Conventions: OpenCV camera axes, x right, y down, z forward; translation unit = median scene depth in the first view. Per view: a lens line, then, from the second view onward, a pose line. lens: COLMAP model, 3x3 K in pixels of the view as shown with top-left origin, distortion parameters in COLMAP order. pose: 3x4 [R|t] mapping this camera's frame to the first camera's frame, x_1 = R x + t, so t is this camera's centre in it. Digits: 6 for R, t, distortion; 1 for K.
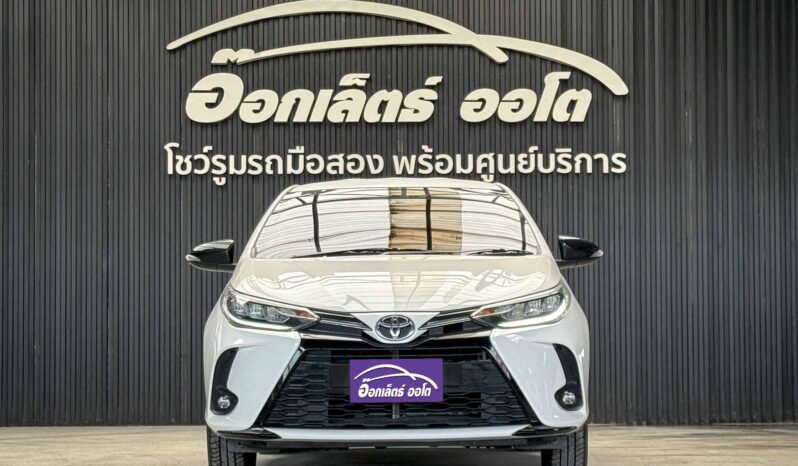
lens RADIAL K [[4091.3, 0, 439.0], [0, 4091.3, 221.4], [0, 0, 1]] dist [0.599158, 0.000000]
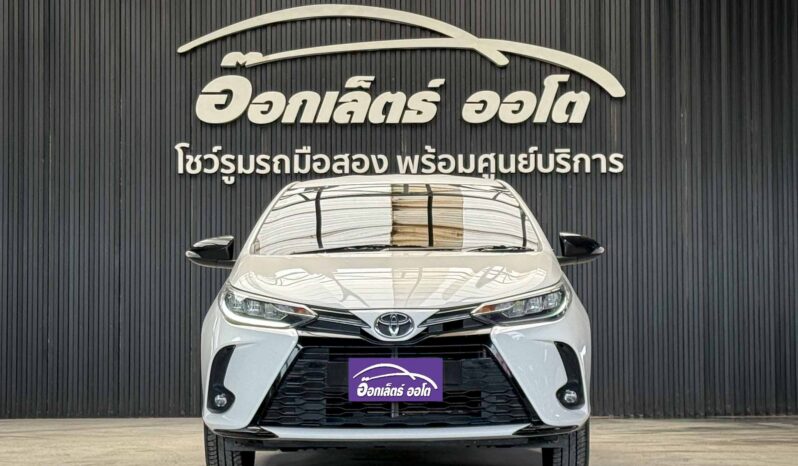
lens RADIAL K [[2873.1, 0, 433.9], [0, 2873.1, 216.5], [0, 0, 1]] dist [0.373561, 0.000000]
pose [[0.999967, 0.000937, -0.008124, 0.004182], [-0.000985, 0.999982, -0.005866, 0.003691], [0.008118, 0.005874, 0.999950, 0.291524]]
